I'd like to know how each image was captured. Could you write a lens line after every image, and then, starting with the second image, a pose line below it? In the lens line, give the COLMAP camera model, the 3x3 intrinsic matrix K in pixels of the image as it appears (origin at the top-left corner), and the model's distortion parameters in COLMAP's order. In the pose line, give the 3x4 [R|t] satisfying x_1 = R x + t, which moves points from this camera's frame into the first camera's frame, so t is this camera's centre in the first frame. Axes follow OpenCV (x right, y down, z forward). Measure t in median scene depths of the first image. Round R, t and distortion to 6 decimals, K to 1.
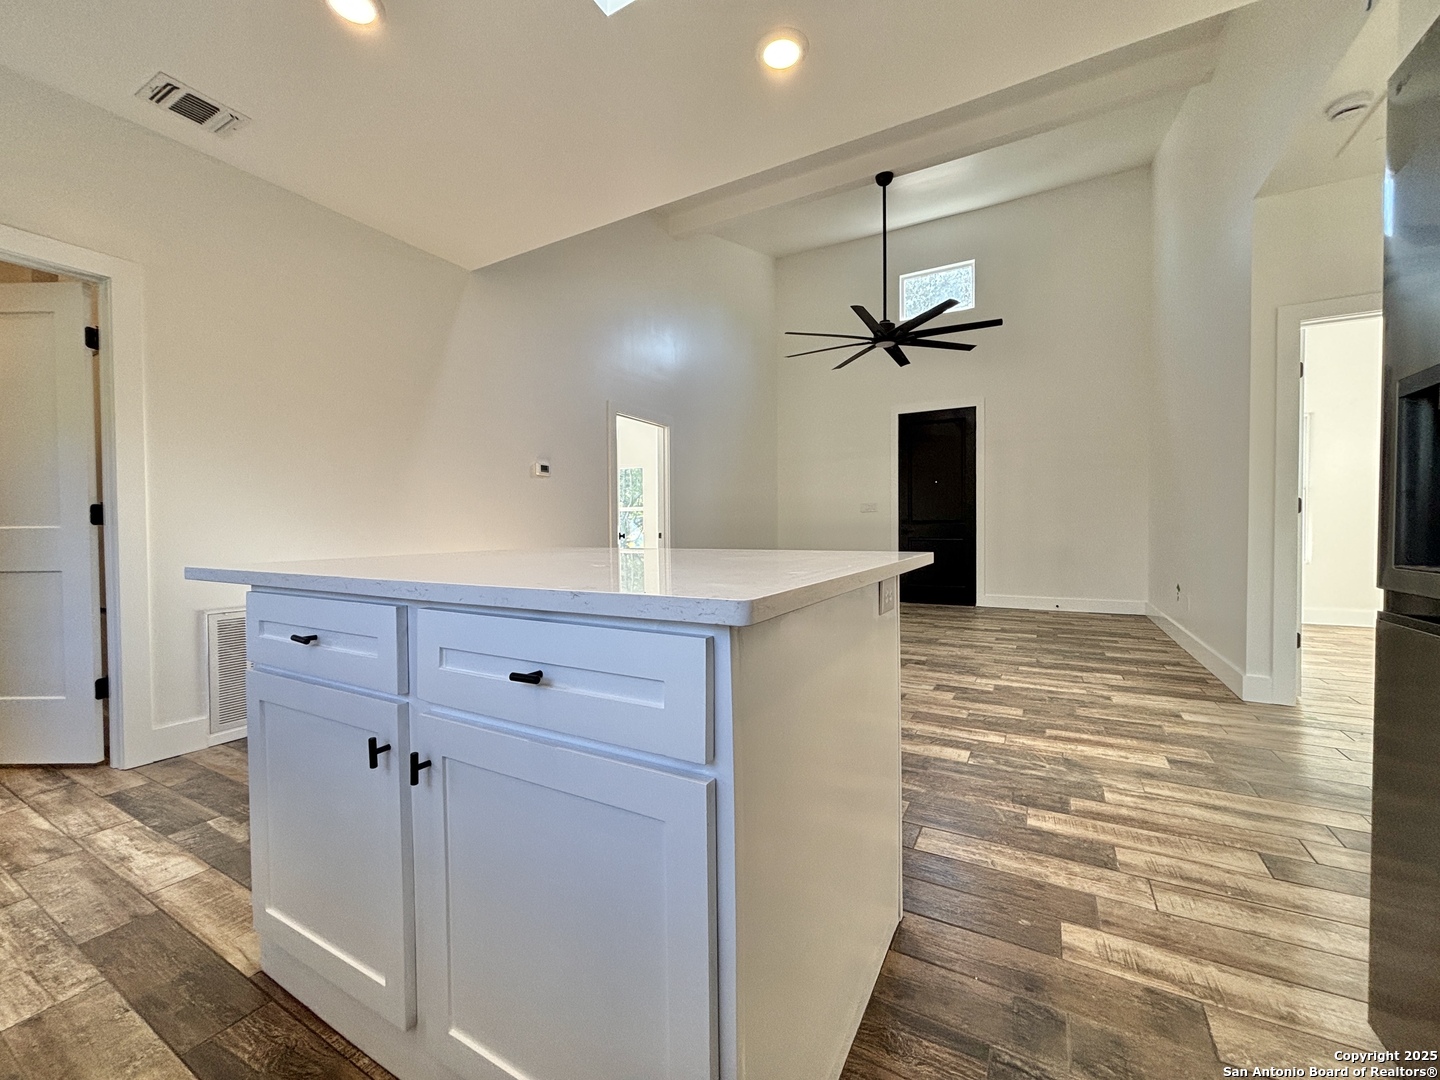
lens RADIAL K [[580.3, 0, 712.8], [0, 580.3, 538.1], [0, 0, 1]] dist [0.001815, 0.000207]
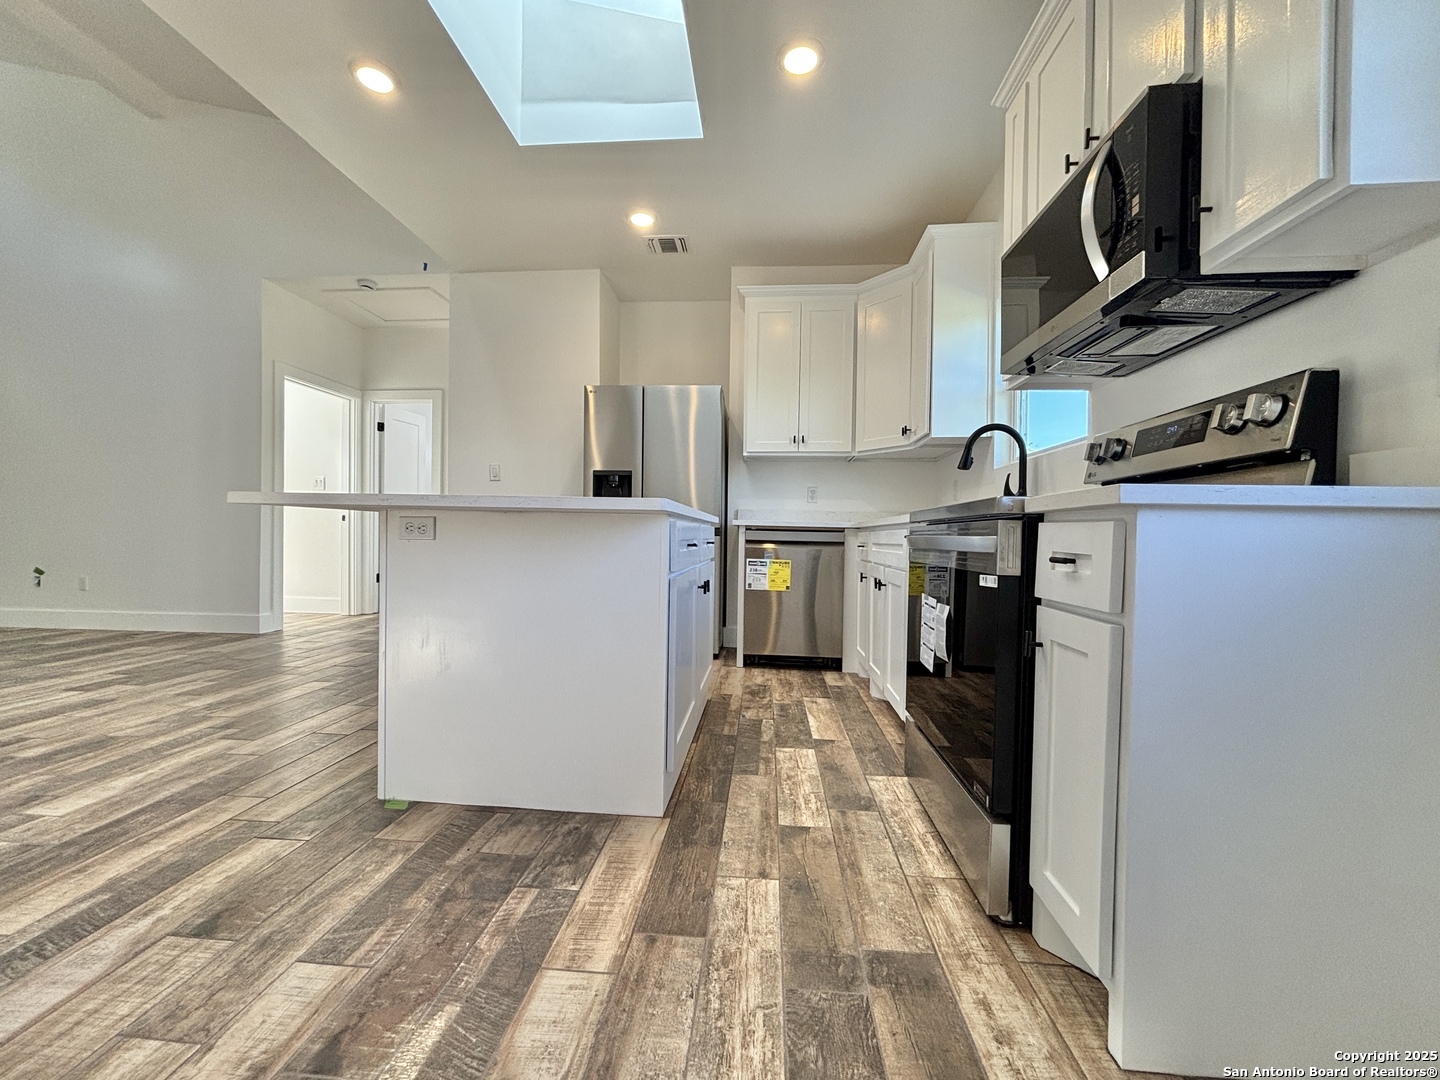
lens RADIAL K [[580.3, 0, 723.7], [0, 580.3, 540.5], [0, 0, 1]] dist [0.001815, 0.000207]
pose [[-0.425244, -0.006636, 0.905054, -1.647621], [0.007756, 0.999910, 0.010976, 0.098703], [-0.905045, 0.011688, -0.425155, 1.174507]]
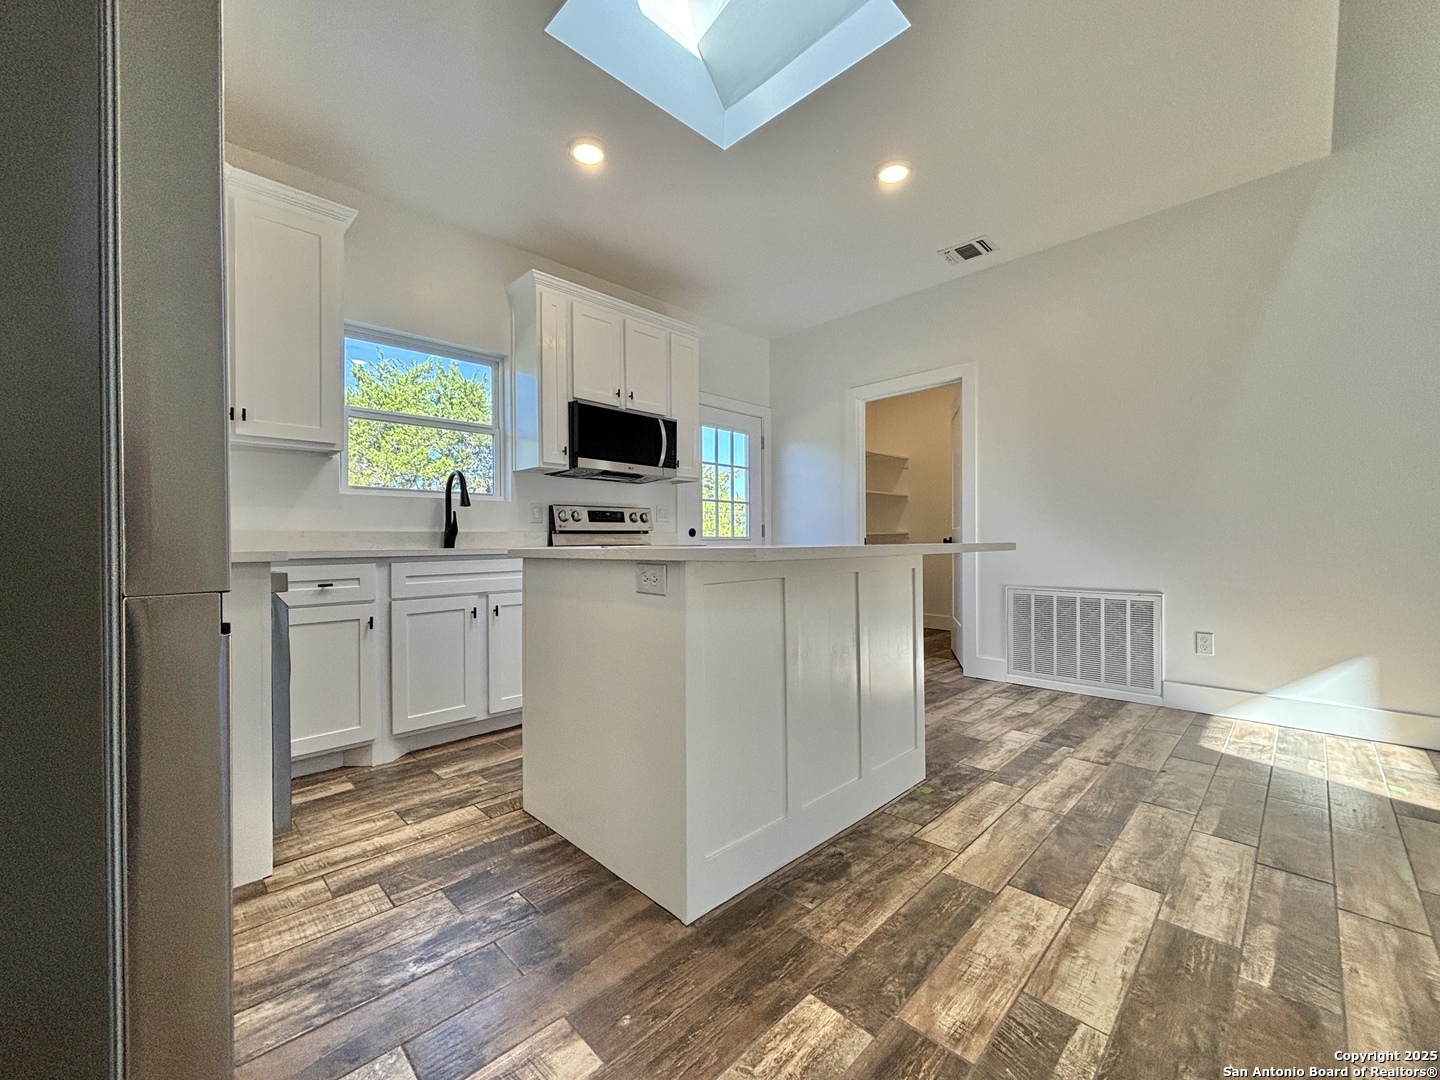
lens RADIAL K [[580.3, 0, 723.2], [0, 580.3, 539.0], [0, 0, 1]] dist [0.001815, 0.000207]
pose [[-0.270124, 0.005141, -0.962812, 1.132744], [-0.008908, 0.999930, 0.007838, 0.010871], [0.962784, 0.010694, -0.270059, 1.209456]]
